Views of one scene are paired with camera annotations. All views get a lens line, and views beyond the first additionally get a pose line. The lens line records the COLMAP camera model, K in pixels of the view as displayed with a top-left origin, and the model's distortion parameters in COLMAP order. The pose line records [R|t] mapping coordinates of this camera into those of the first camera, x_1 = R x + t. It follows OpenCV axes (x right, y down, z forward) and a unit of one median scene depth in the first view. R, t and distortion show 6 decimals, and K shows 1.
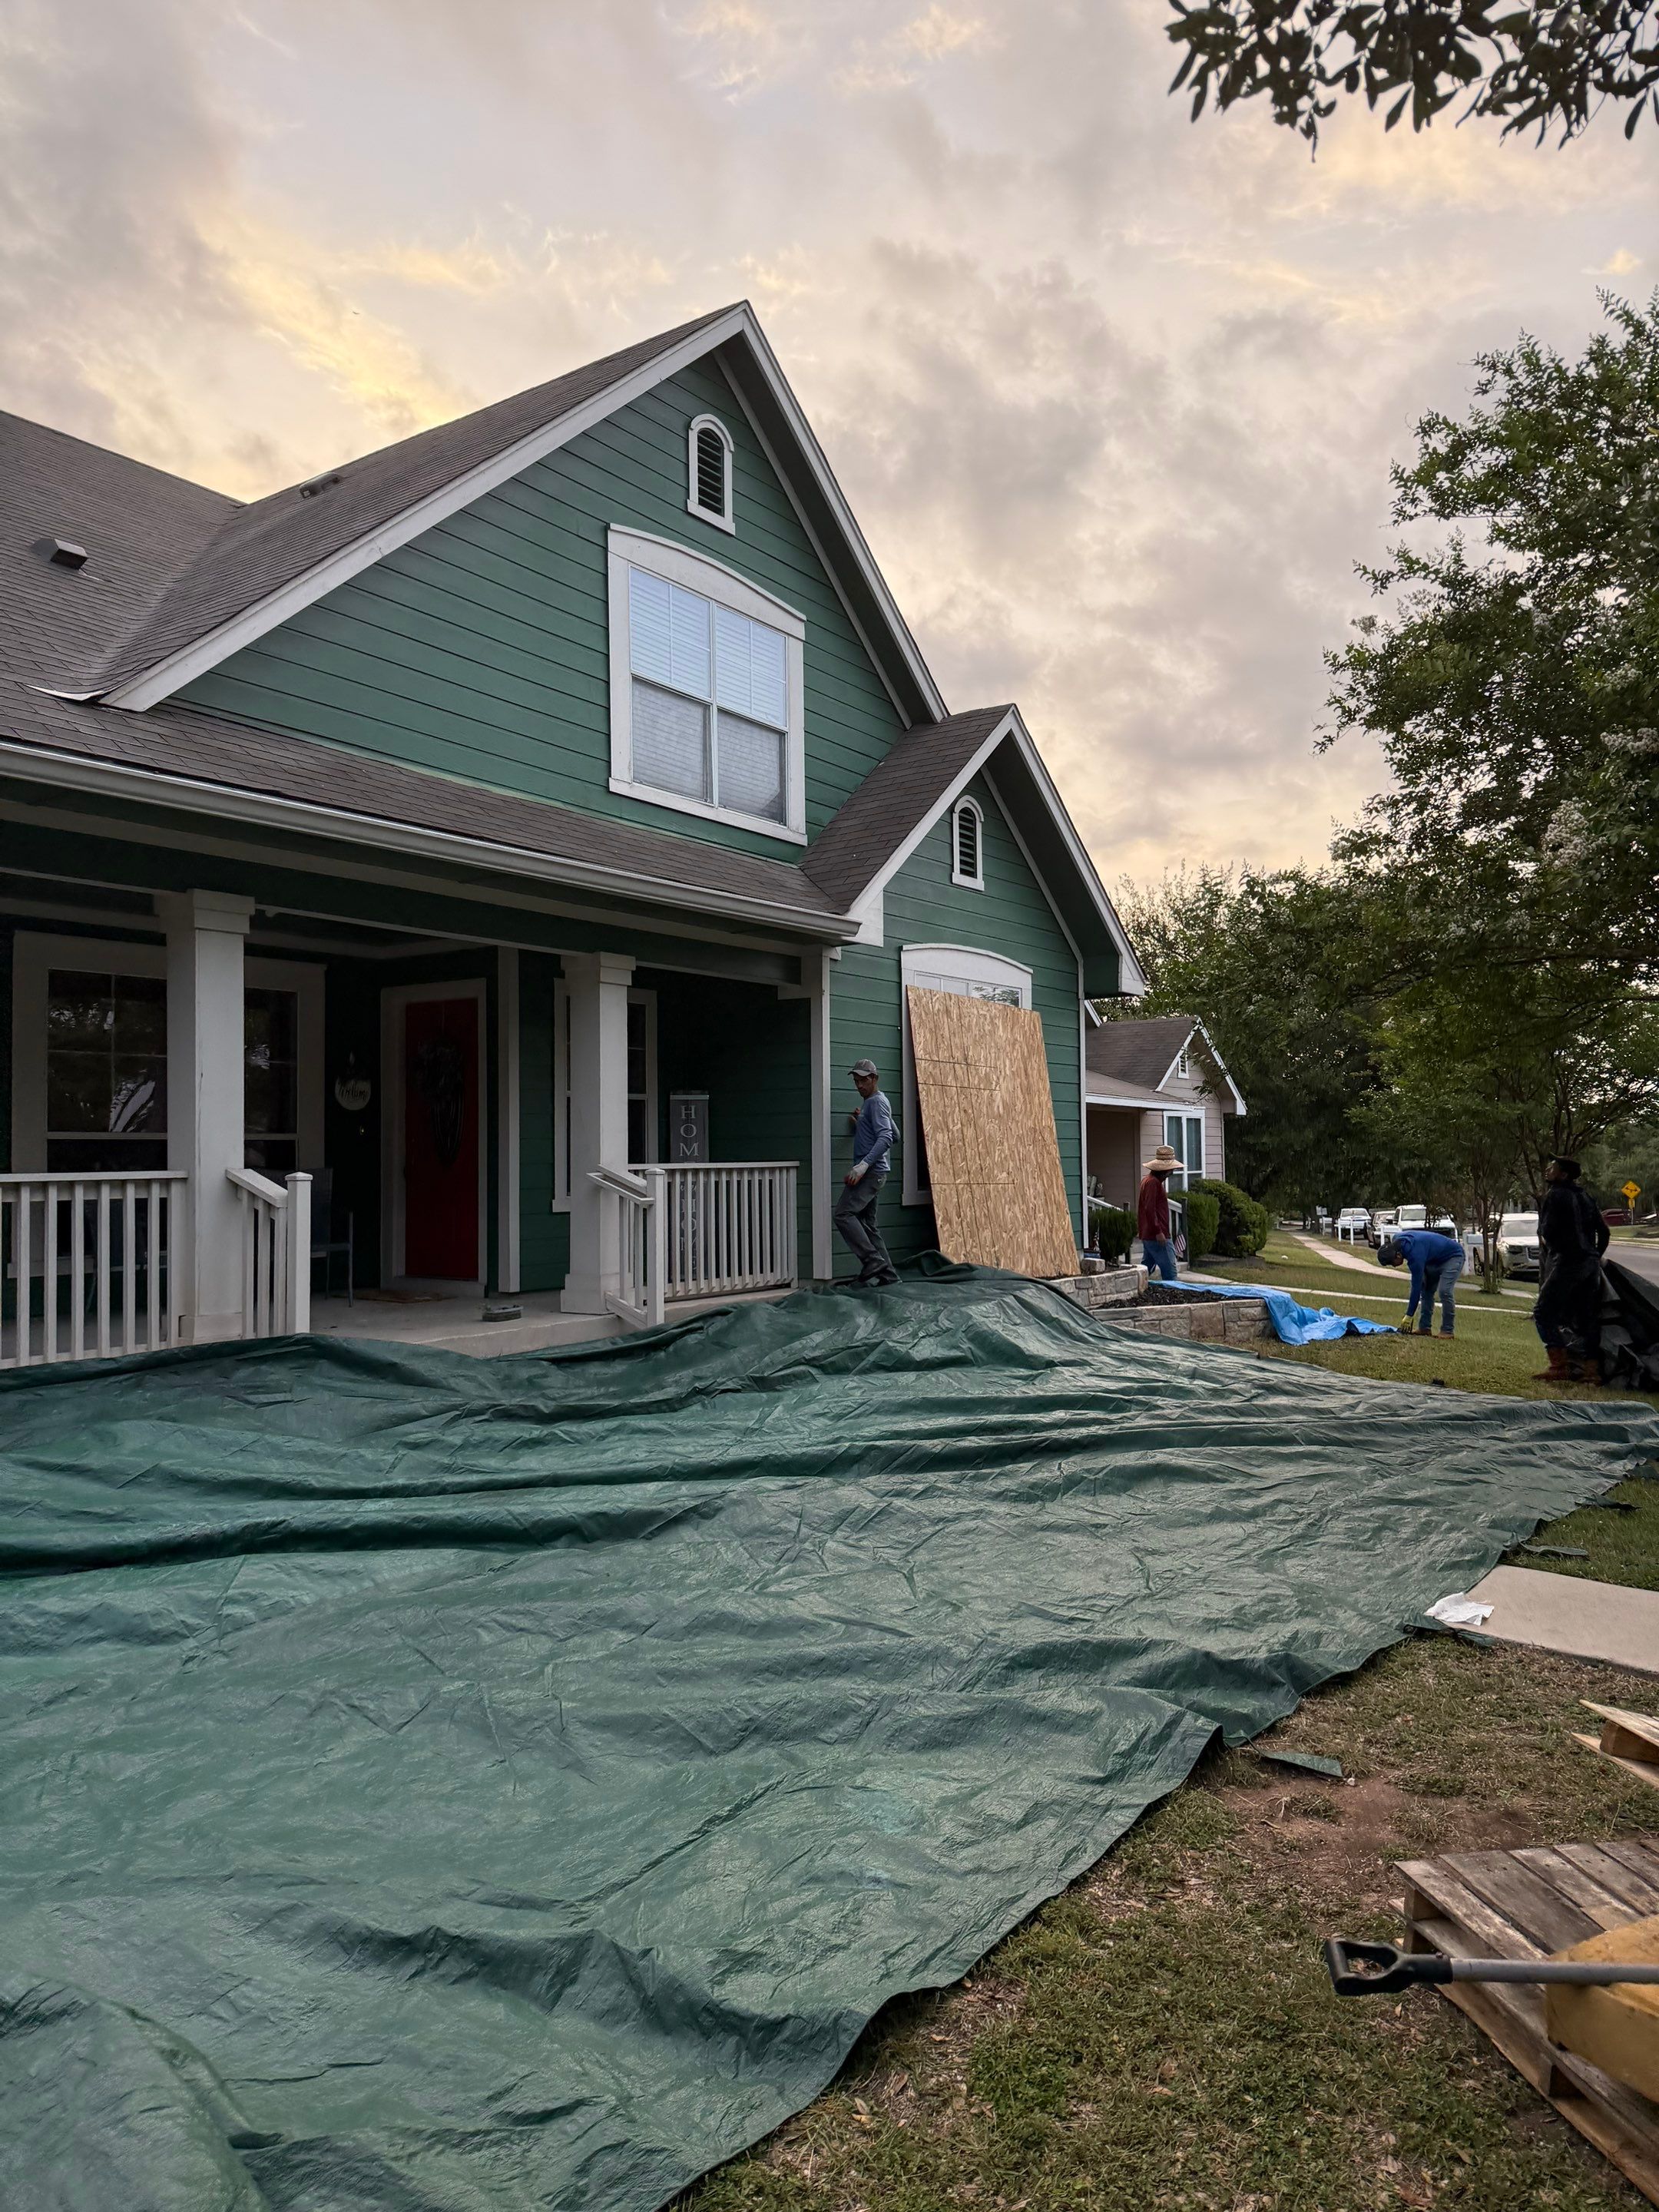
lens RADIAL K [[1556.0, 0, 839.1], [0, 1556.0, 1117.9], [0, 0, 1]] dist [0.048854, -0.066994]
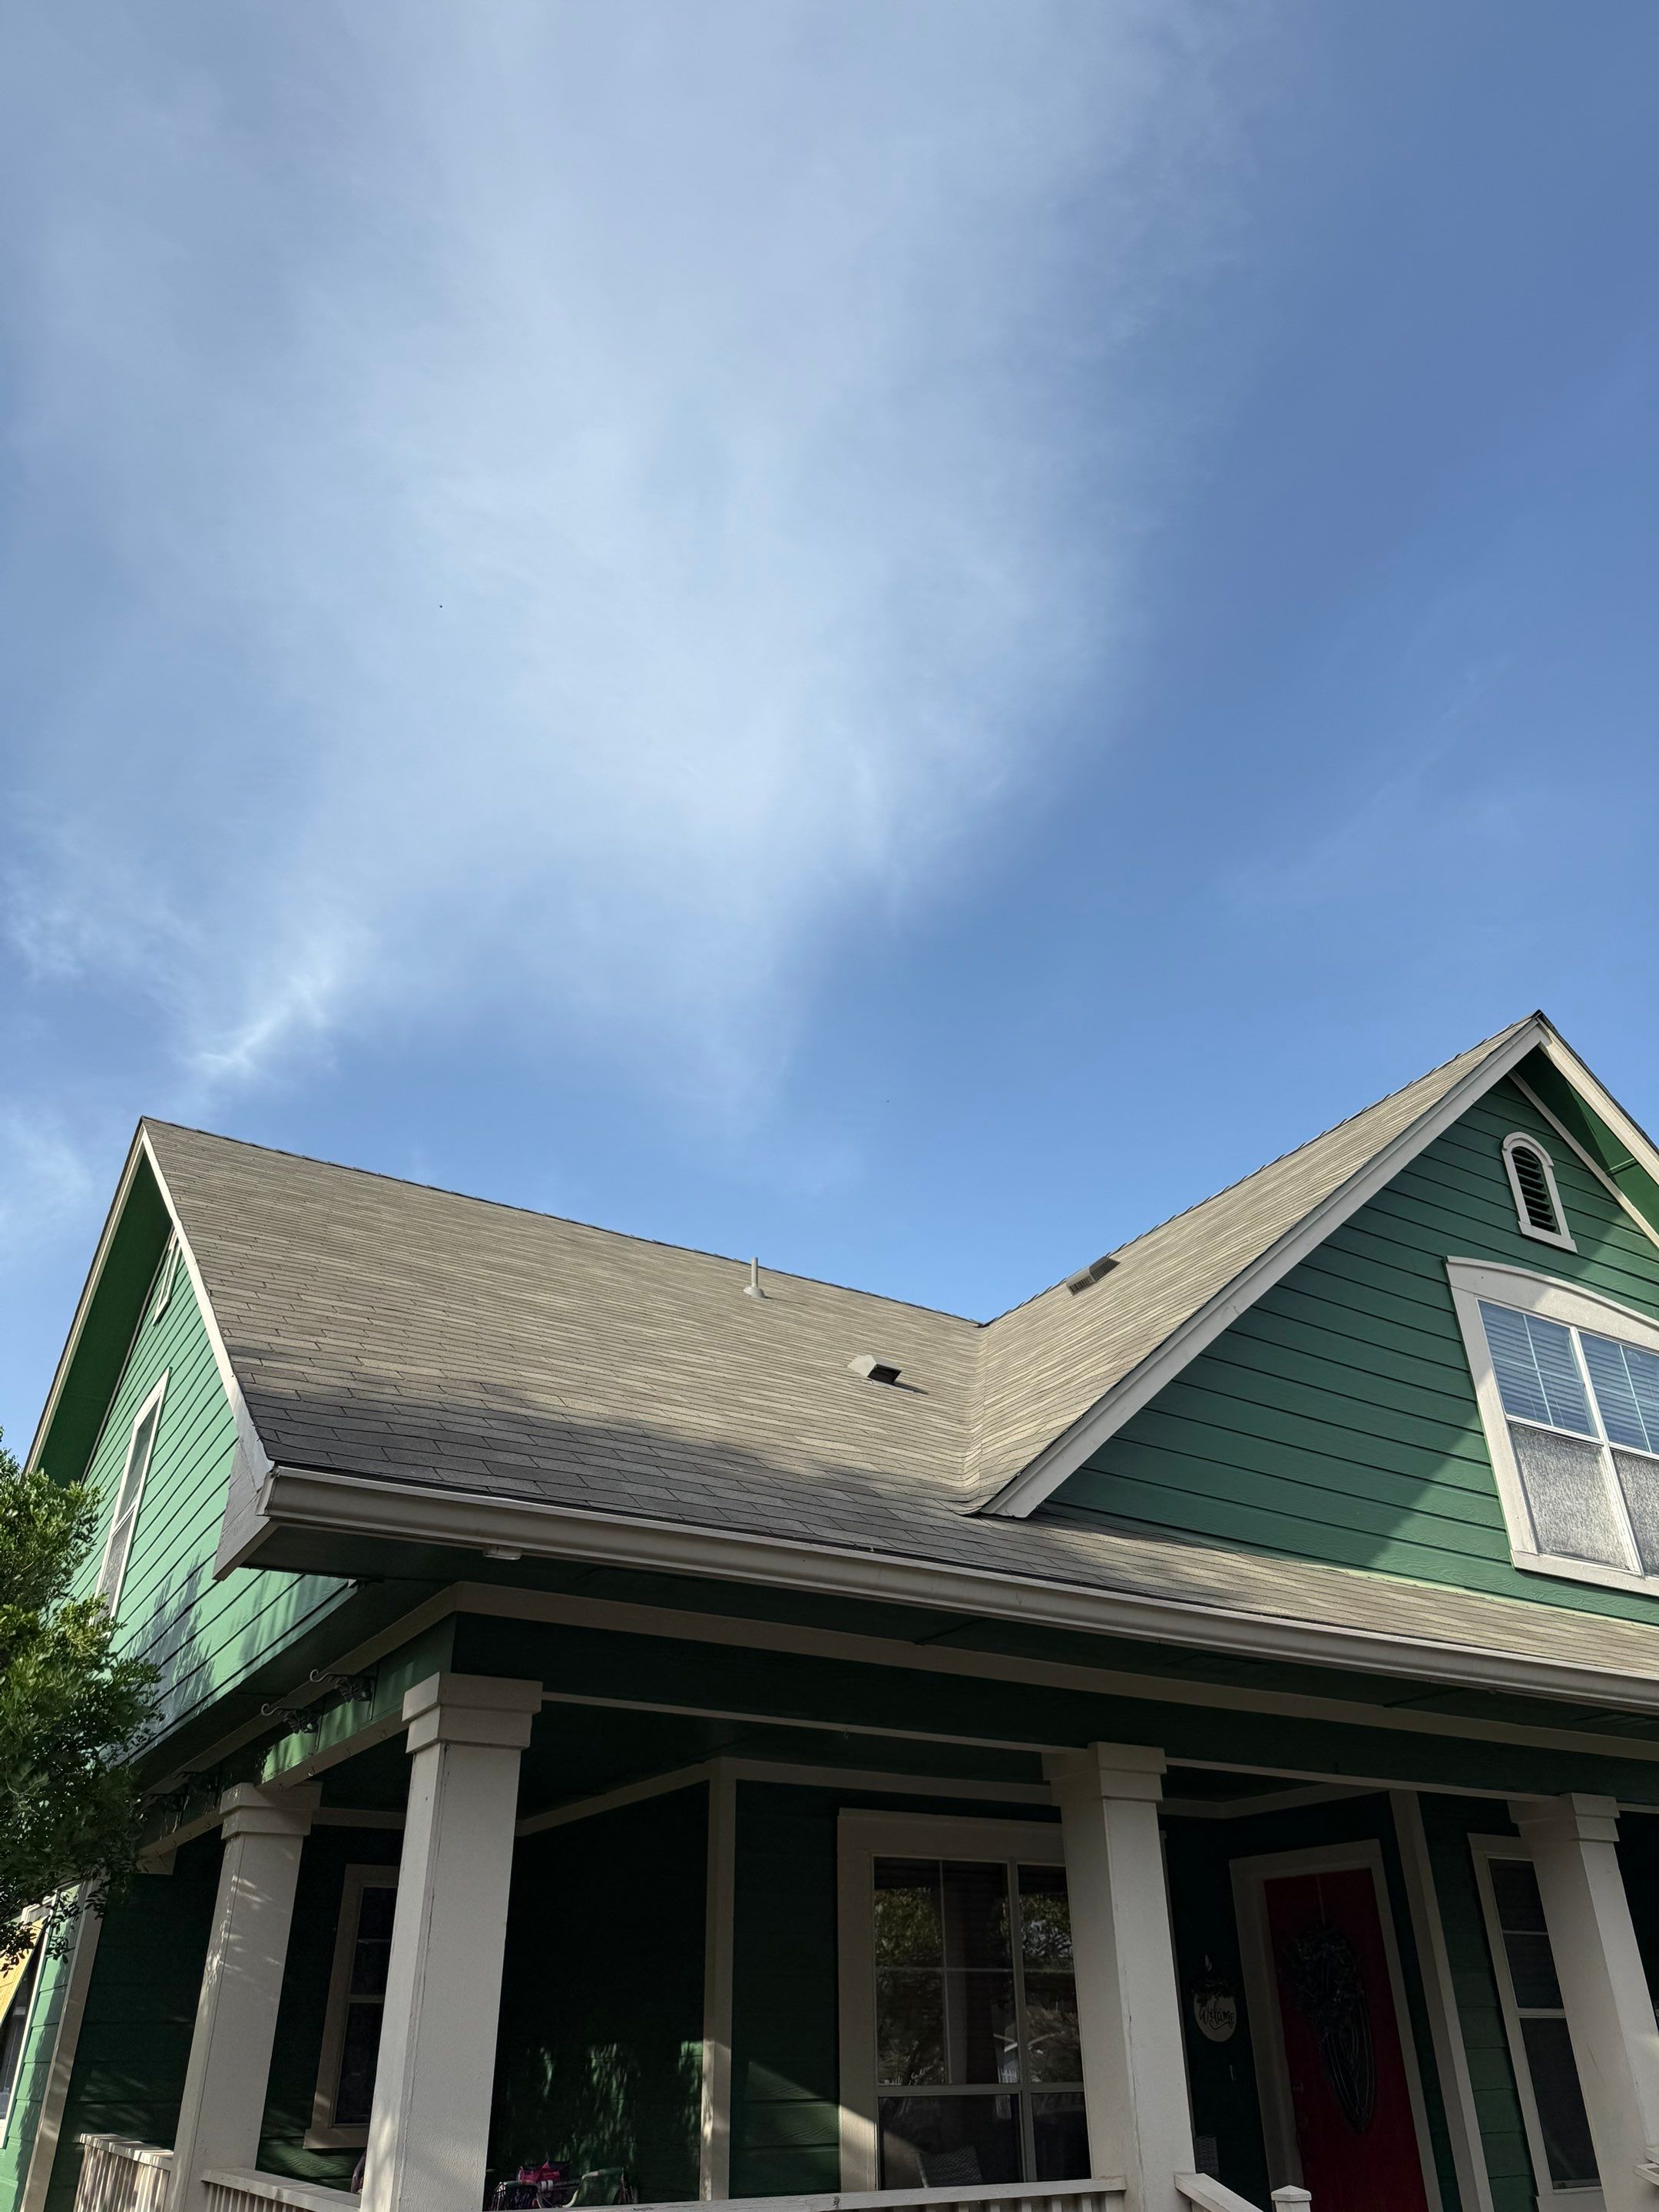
lens RADIAL K [[1556.0, 0, 825.9], [0, 1556.0, 1104.0], [0, 0, 1]] dist [0.048854, -0.066994]
pose [[0.917067, -0.203150, -0.343102, -0.165575], [0.008240, 0.869950, -0.493071, -0.031551], [0.398649, 0.449352, 0.799476, 0.148501]]
